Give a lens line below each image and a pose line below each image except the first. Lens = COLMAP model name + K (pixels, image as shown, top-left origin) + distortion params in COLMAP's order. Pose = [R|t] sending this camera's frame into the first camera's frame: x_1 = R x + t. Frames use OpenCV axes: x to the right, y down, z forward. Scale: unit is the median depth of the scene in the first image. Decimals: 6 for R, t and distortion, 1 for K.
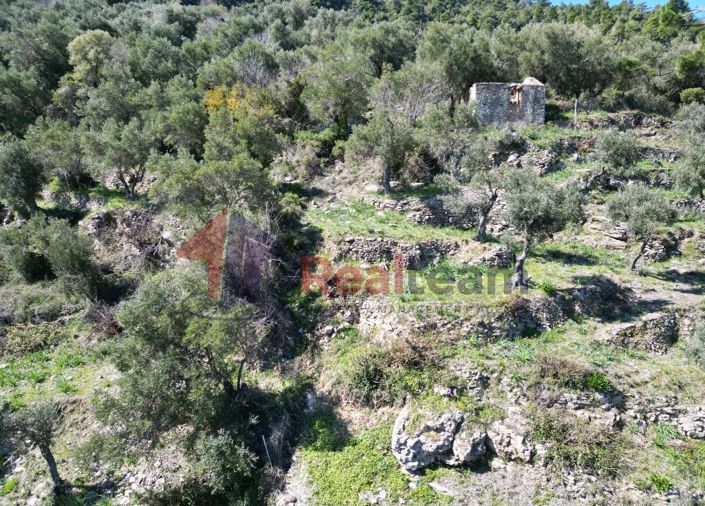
lens RADIAL K [[502.4, 0, 355.8], [0, 502.4, 256.0], [0, 0, 1]] dist [0.056051, -0.042412]
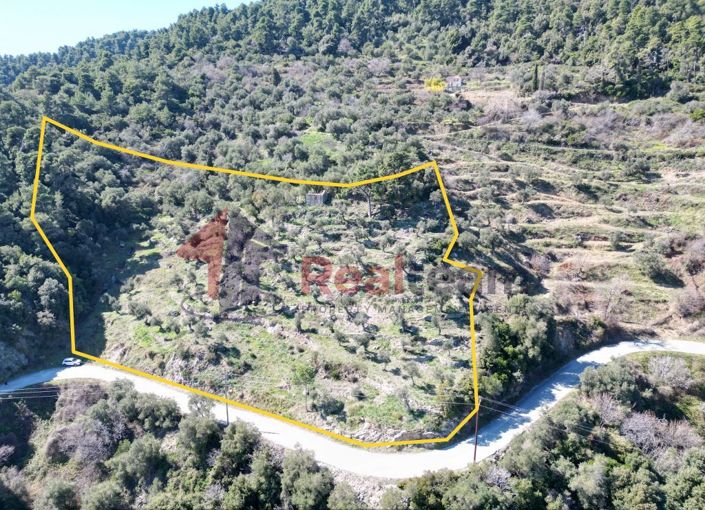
lens RADIAL K [[502.4, 0, 353.1], [0, 502.4, 252.8], [0, 0, 1]] dist [0.056051, -0.042412]
pose [[0.903808, 0.080234, -0.420350, 3.331104], [-0.020588, 0.989282, 0.144562, -0.663300], [0.427443, -0.122002, 0.895772, -3.646083]]
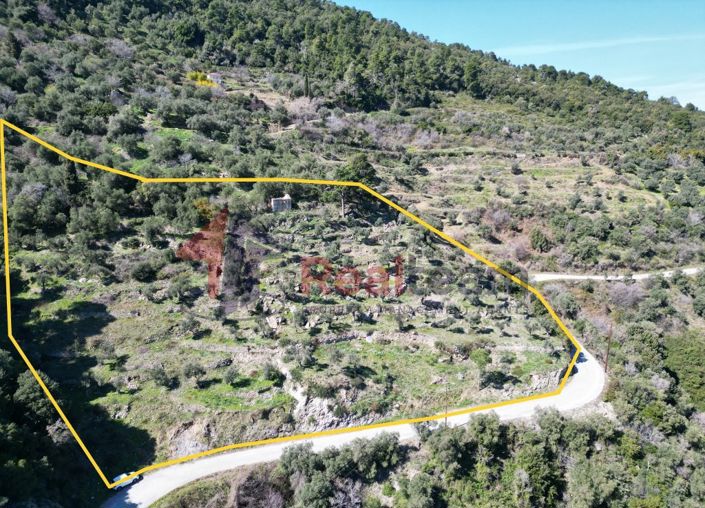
lens RADIAL K [[502.4, 0, 356.0], [0, 502.4, 256.8], [0, 0, 1]] dist [0.056051, -0.042412]
pose [[0.923490, -0.084354, 0.374233, -0.884918], [0.026554, 0.987241, 0.157001, -0.695503], [-0.382702, -0.135052, 0.913948, -3.809773]]
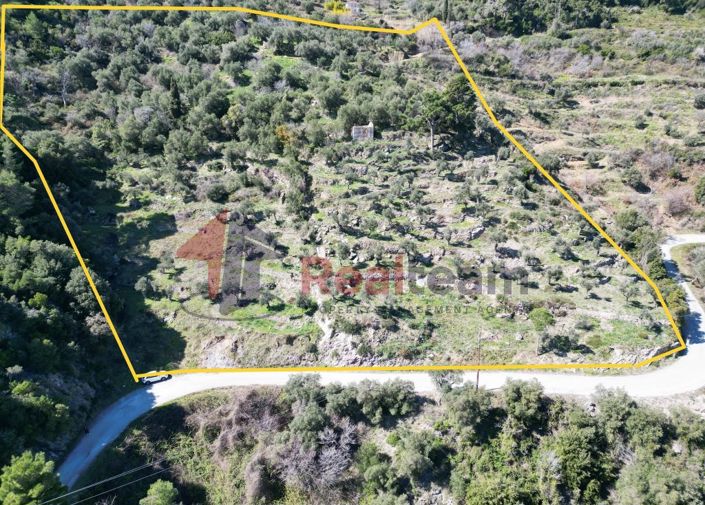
lens RADIAL K [[502.4, 0, 351.8], [0, 502.4, 257.7], [0, 0, 1]] dist [0.056051, -0.042412]
pose [[0.999043, -0.022312, 0.037627, 0.102426], [0.011971, 0.966755, 0.255426, -0.510574], [-0.042075, -0.254731, 0.966096, -3.739423]]
